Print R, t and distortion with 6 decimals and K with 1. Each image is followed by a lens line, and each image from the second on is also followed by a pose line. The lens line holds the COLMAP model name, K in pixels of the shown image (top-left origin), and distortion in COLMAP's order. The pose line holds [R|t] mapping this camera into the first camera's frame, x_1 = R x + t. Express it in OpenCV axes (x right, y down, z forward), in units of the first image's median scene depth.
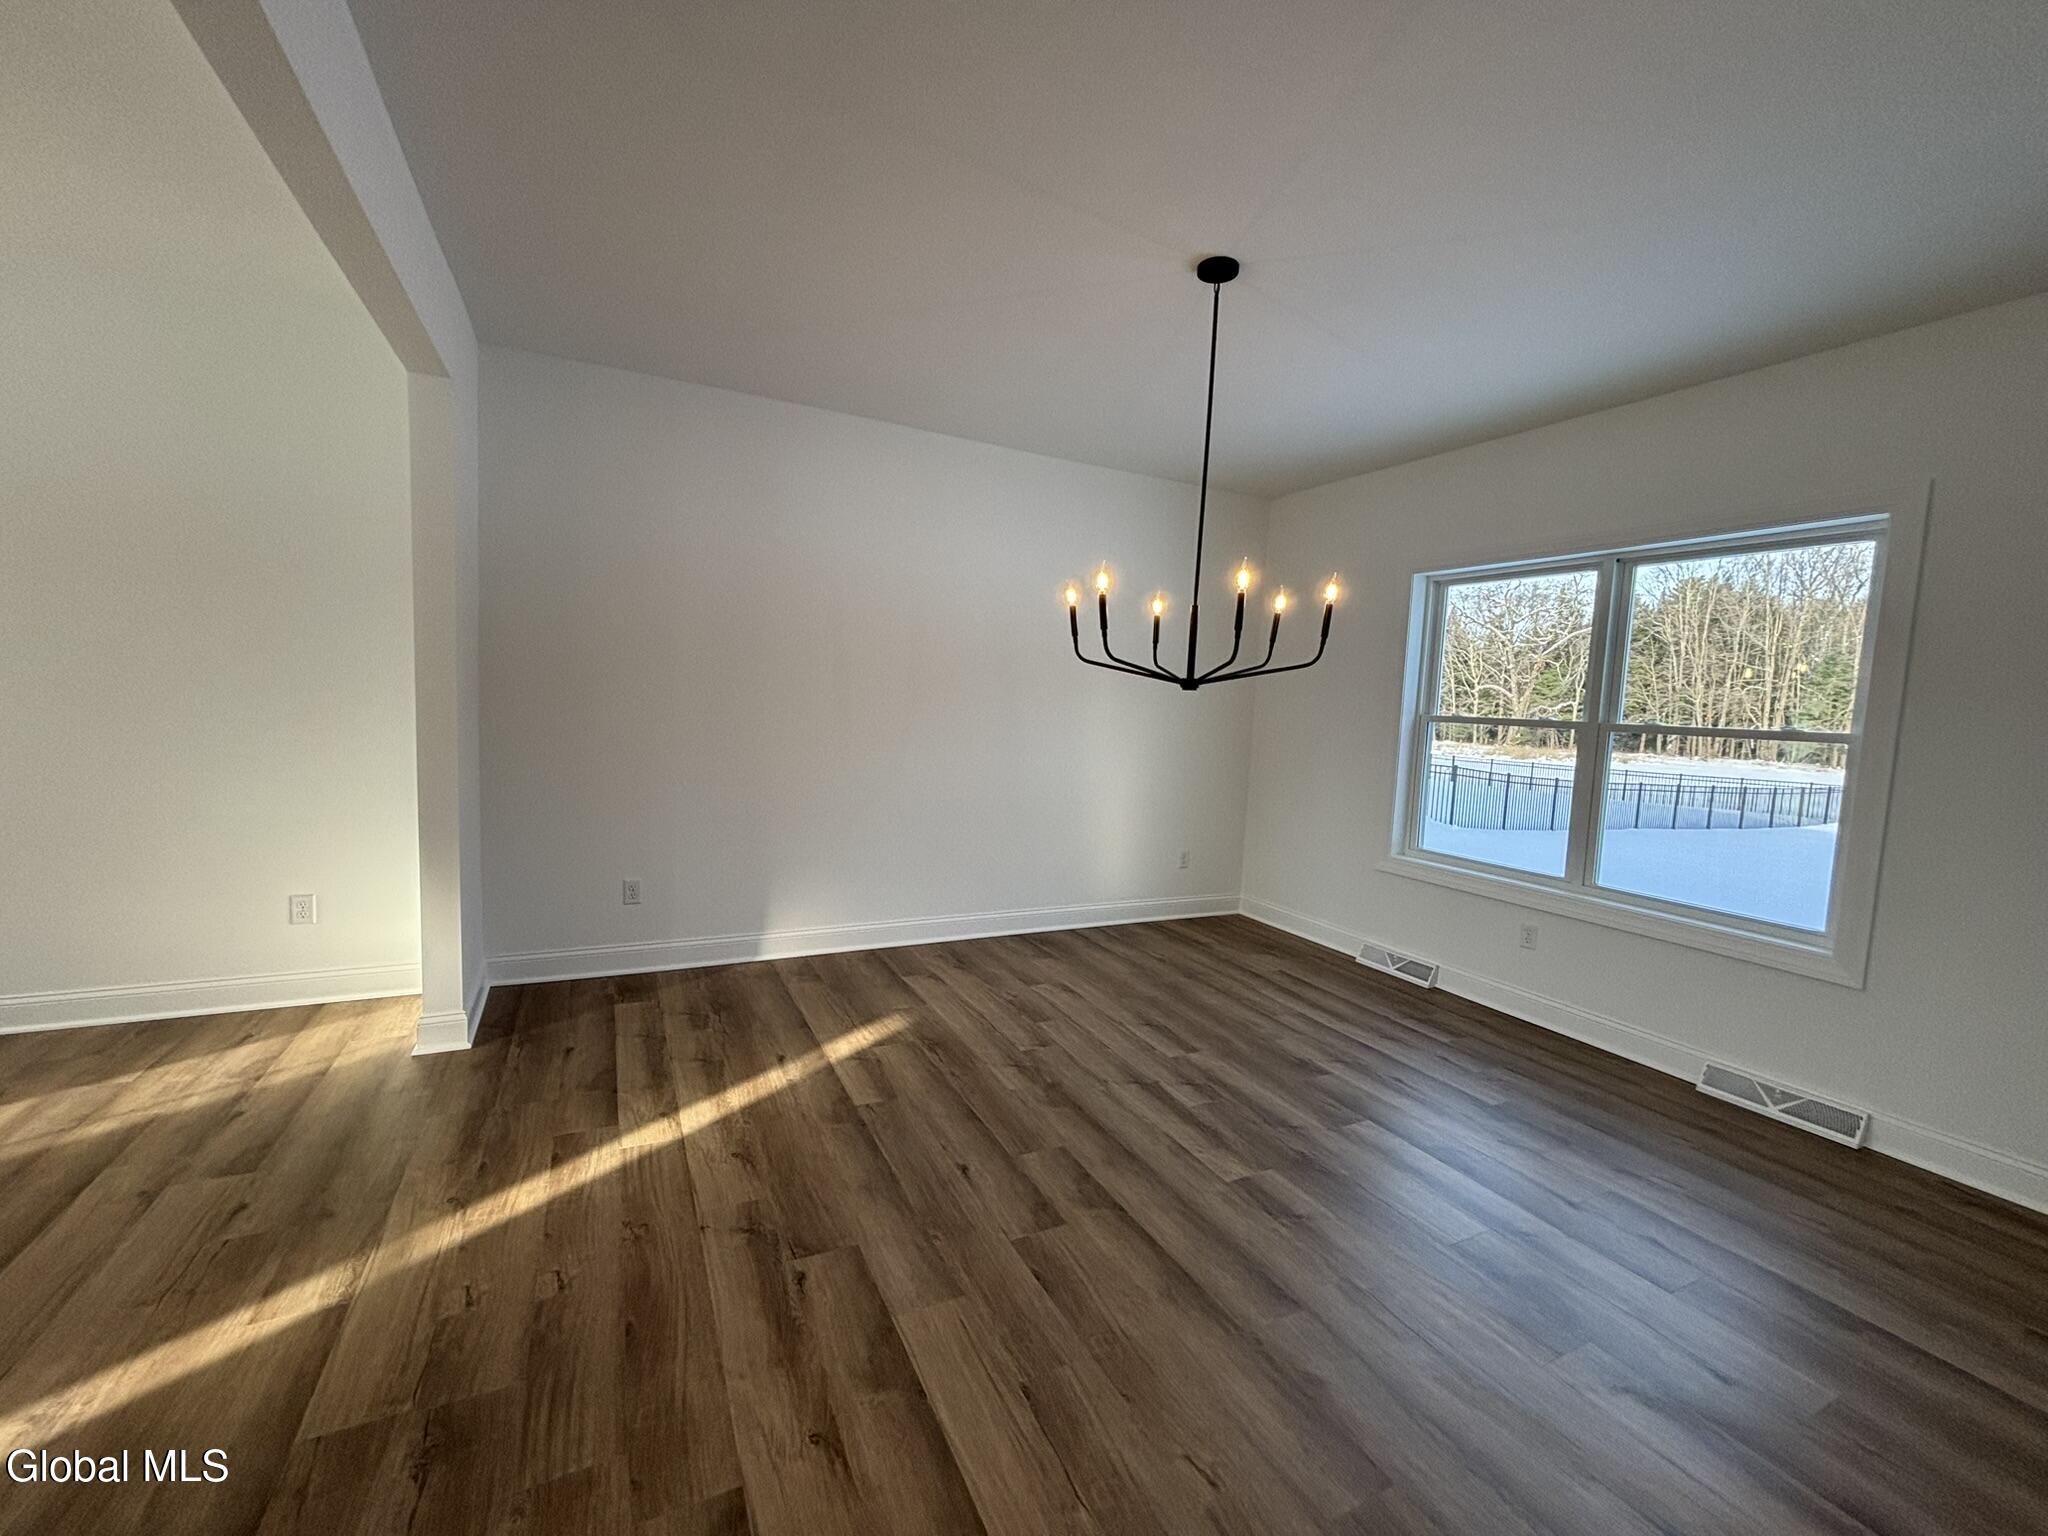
lens RADIAL K [[835.3, 0, 1024.0], [0, 835.3, 768.0], [0, 0, 1]] dist [0.000671, 0.000216]
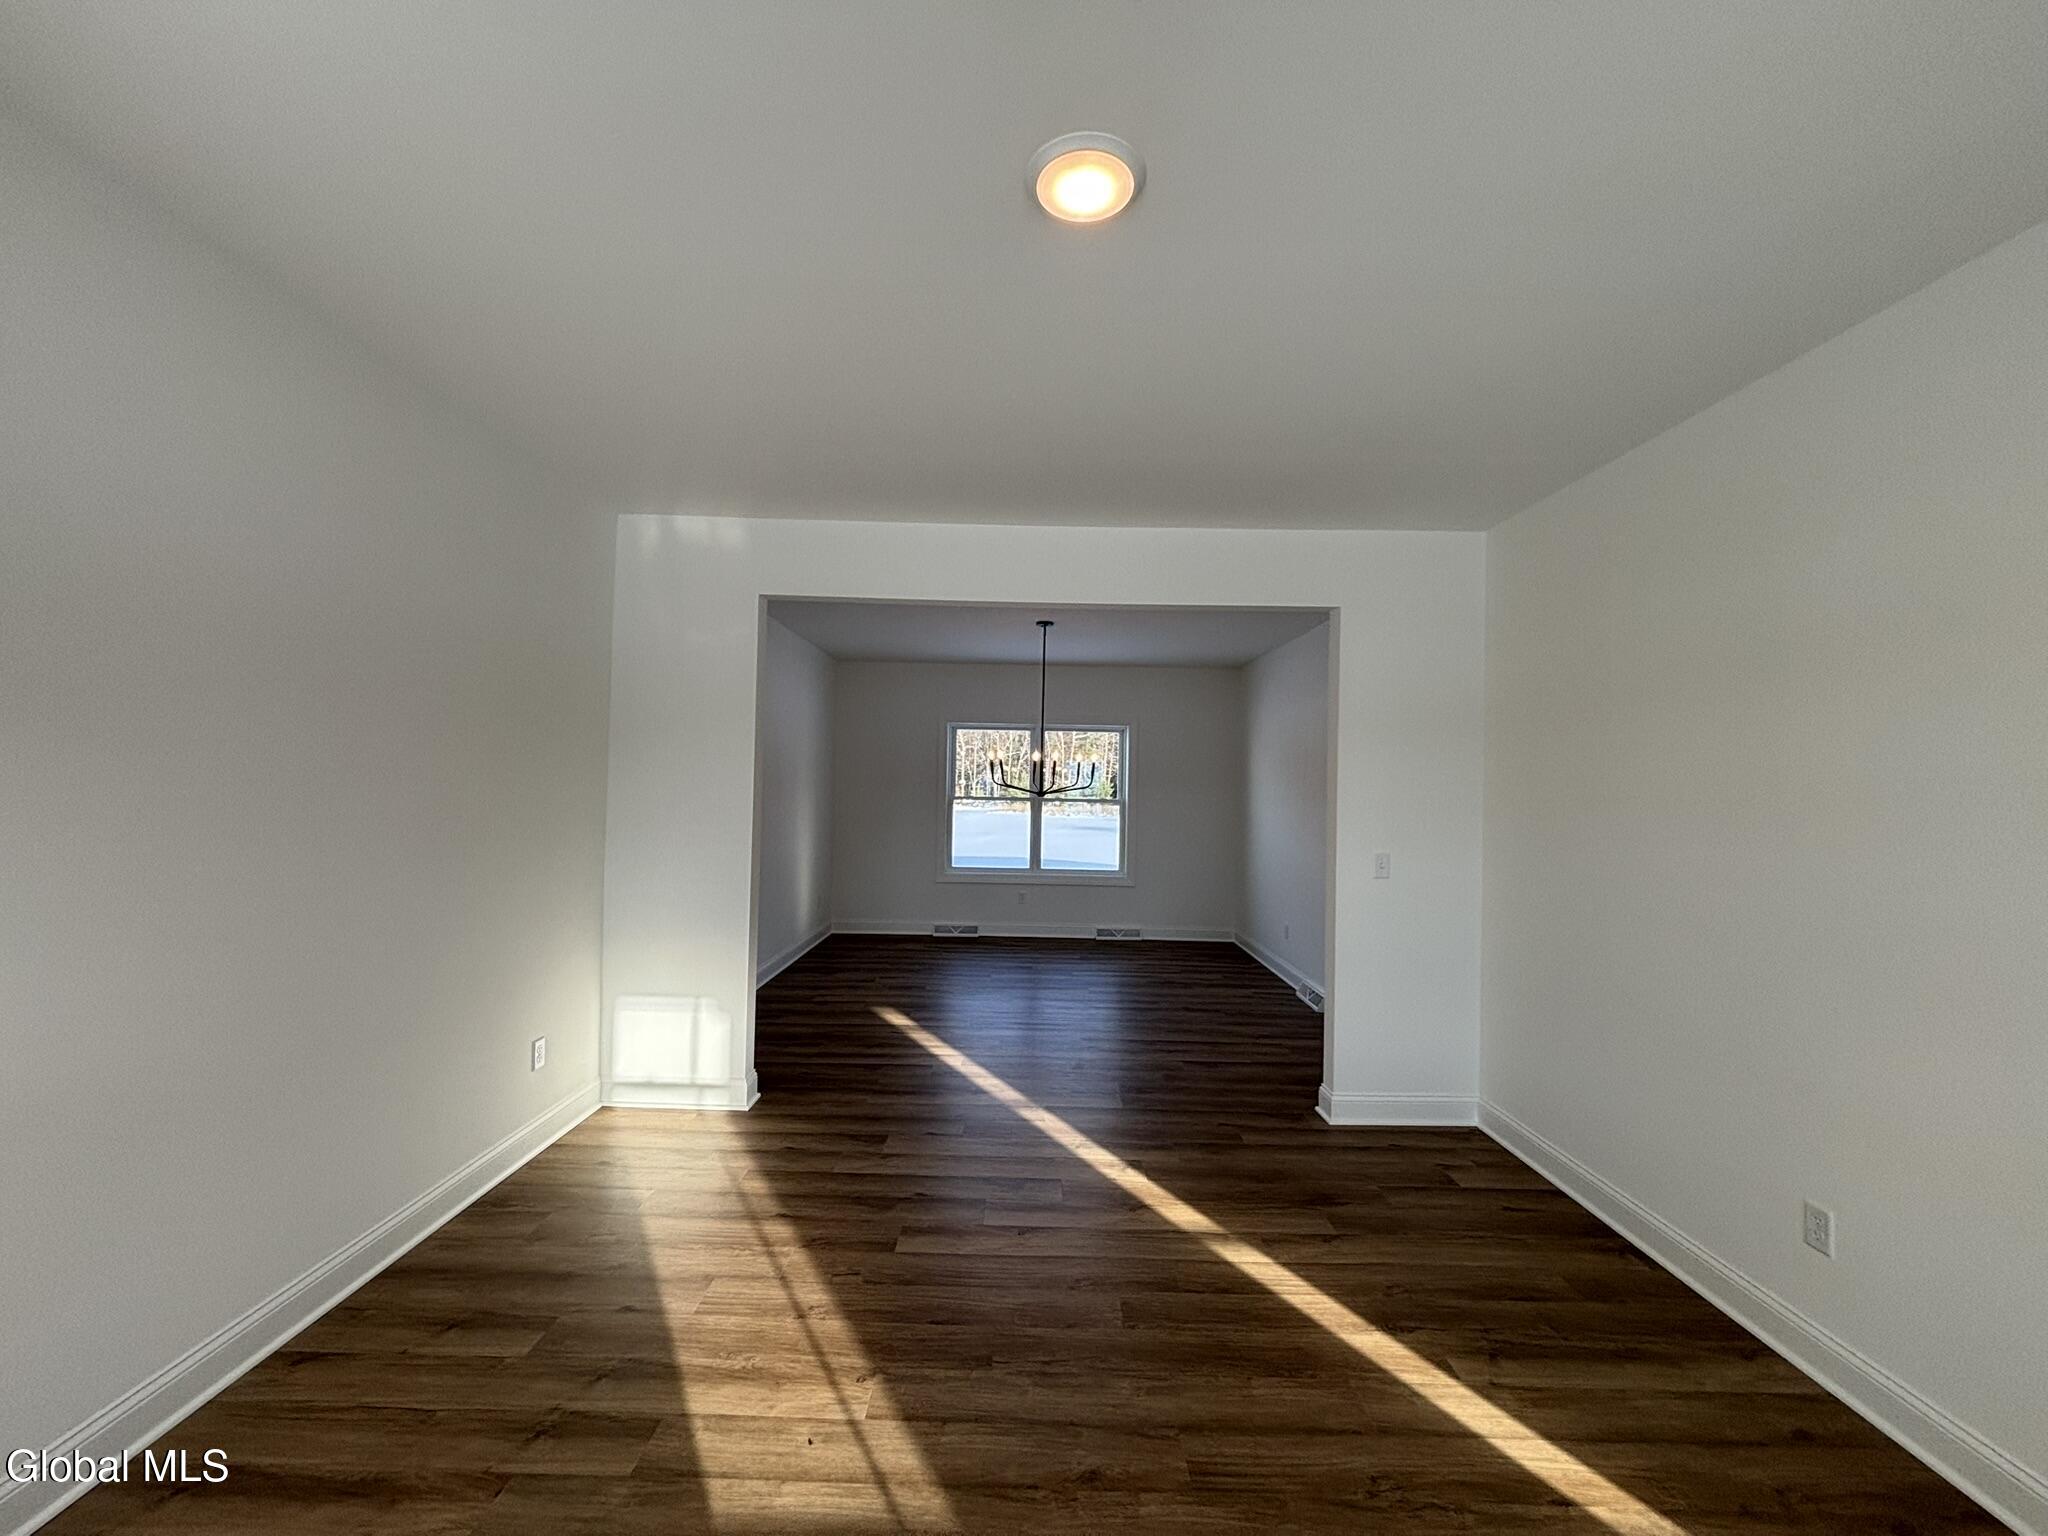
lens RADIAL K [[839.3, 0, 1032.1], [0, 839.3, 742.8], [0, 0, 1]] dist [0.001686, -0.000187]
pose [[0.440262, 0.007339, 0.897839, -1.860739], [0.071270, 0.996526, -0.043093, -0.144200], [-0.895036, 0.082961, 0.438209, -0.006473]]
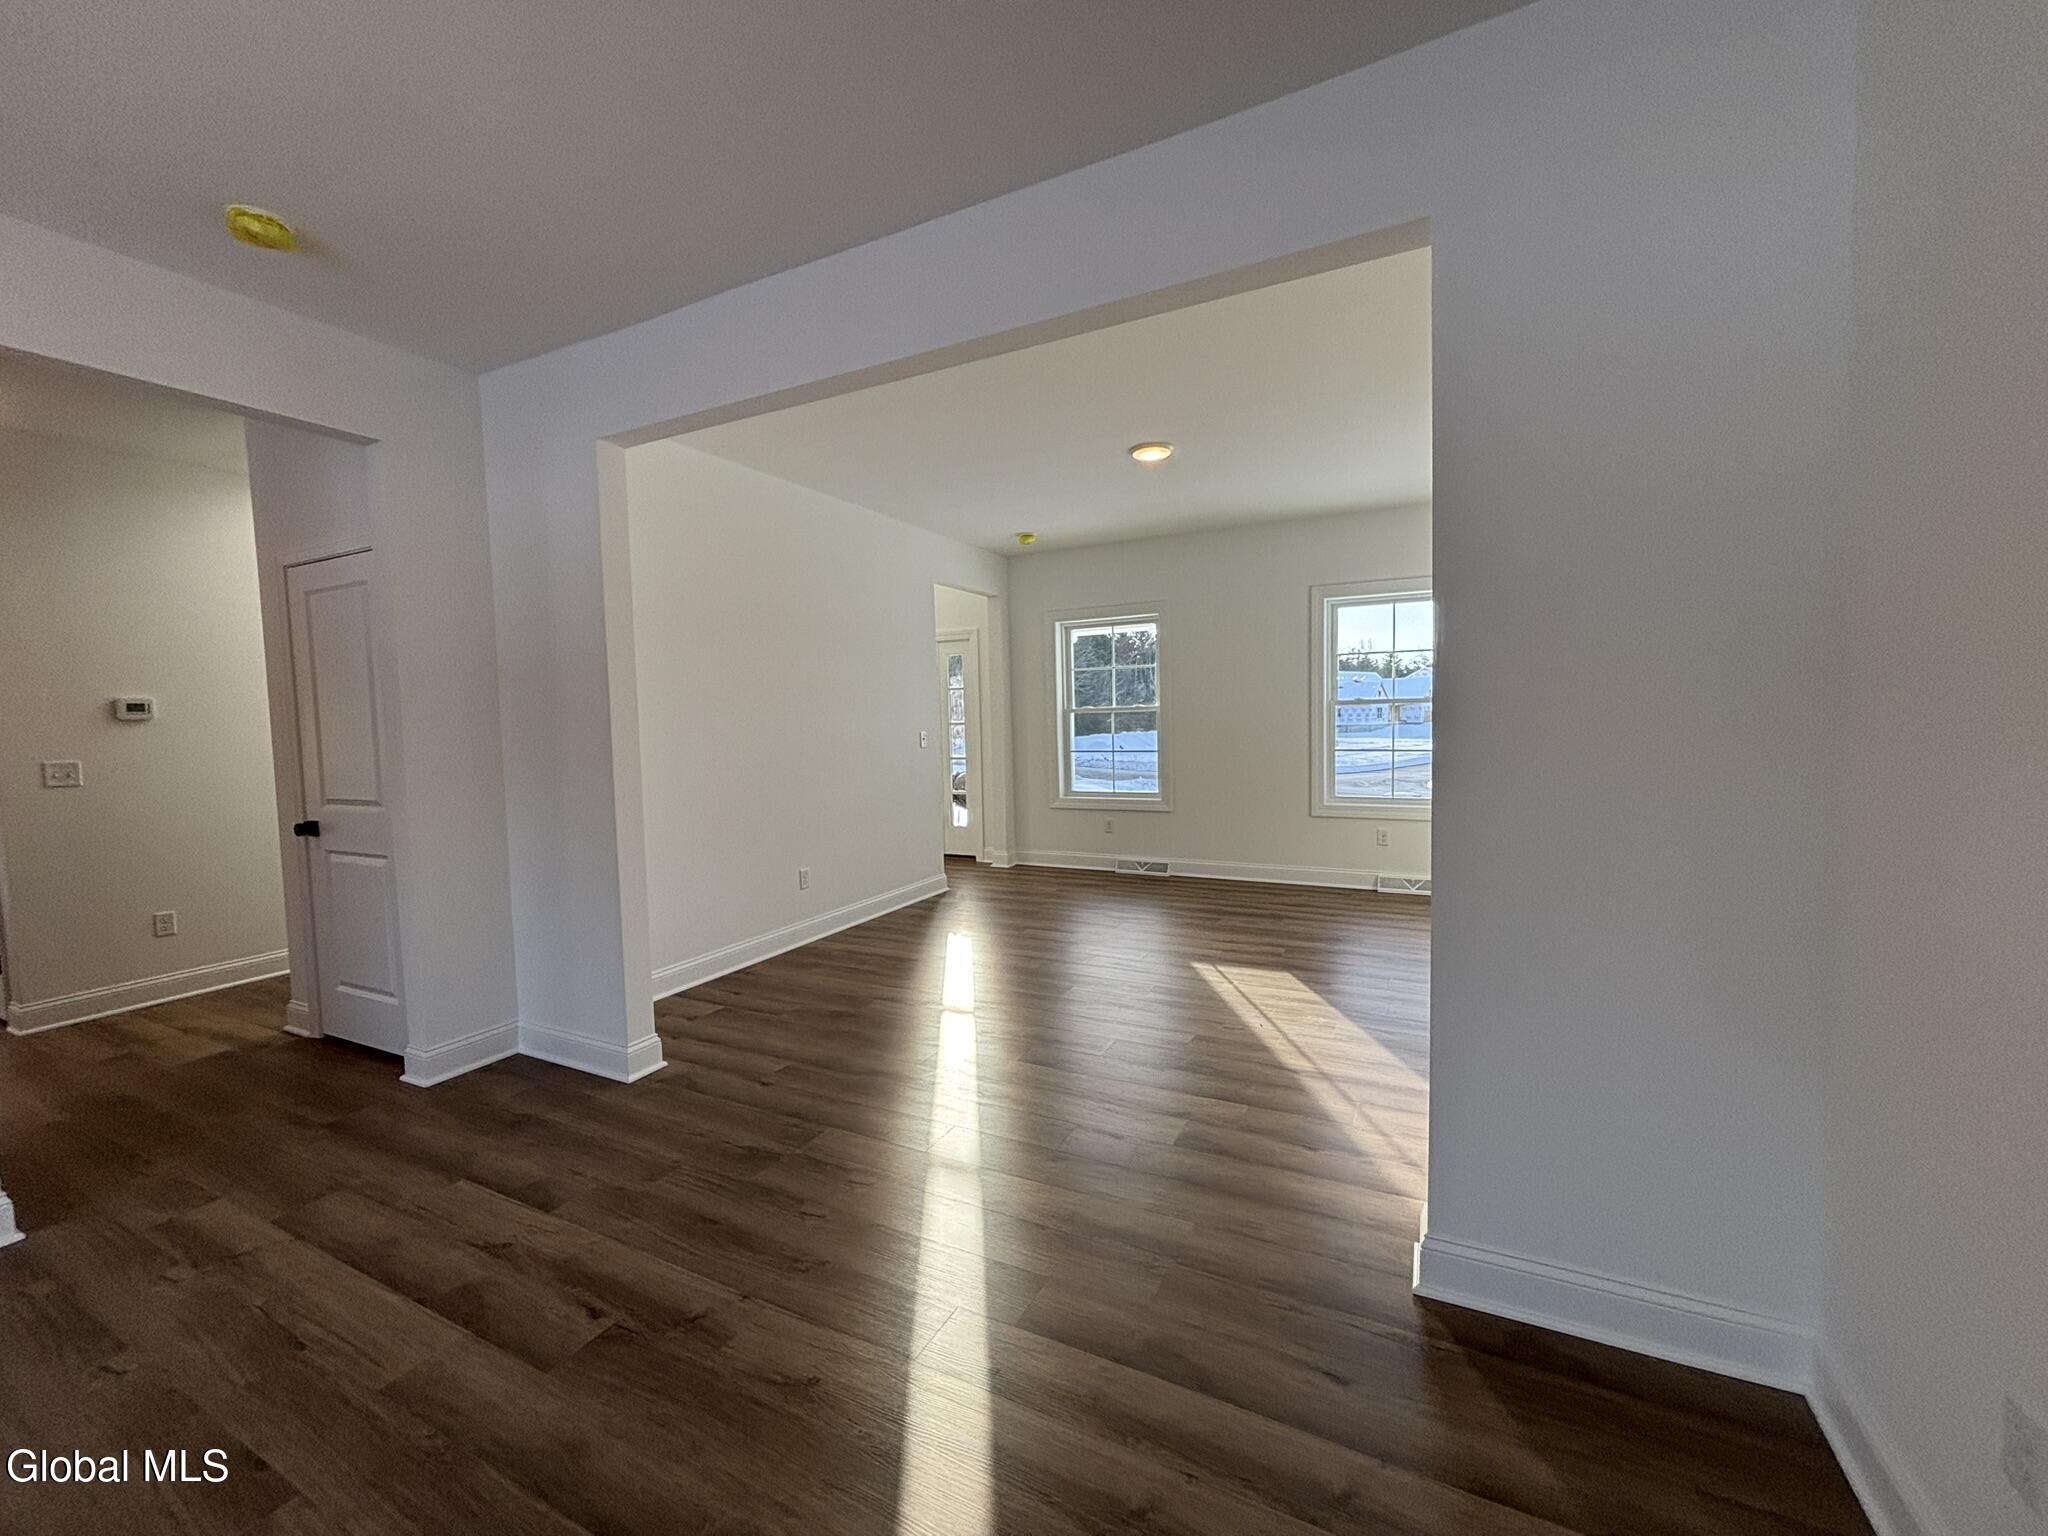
lens RADIAL K [[812.8, 0, 1020.8], [0, 812.8, 762.1], [0, 0, 1]] dist [0.004402, -0.000069]
pose [[-0.806527, 0.007183, -0.591153, -0.078645], [-0.060530, 0.993668, 0.094658, -0.109913], [0.588090, 0.112127, -0.800986, 1.423441]]
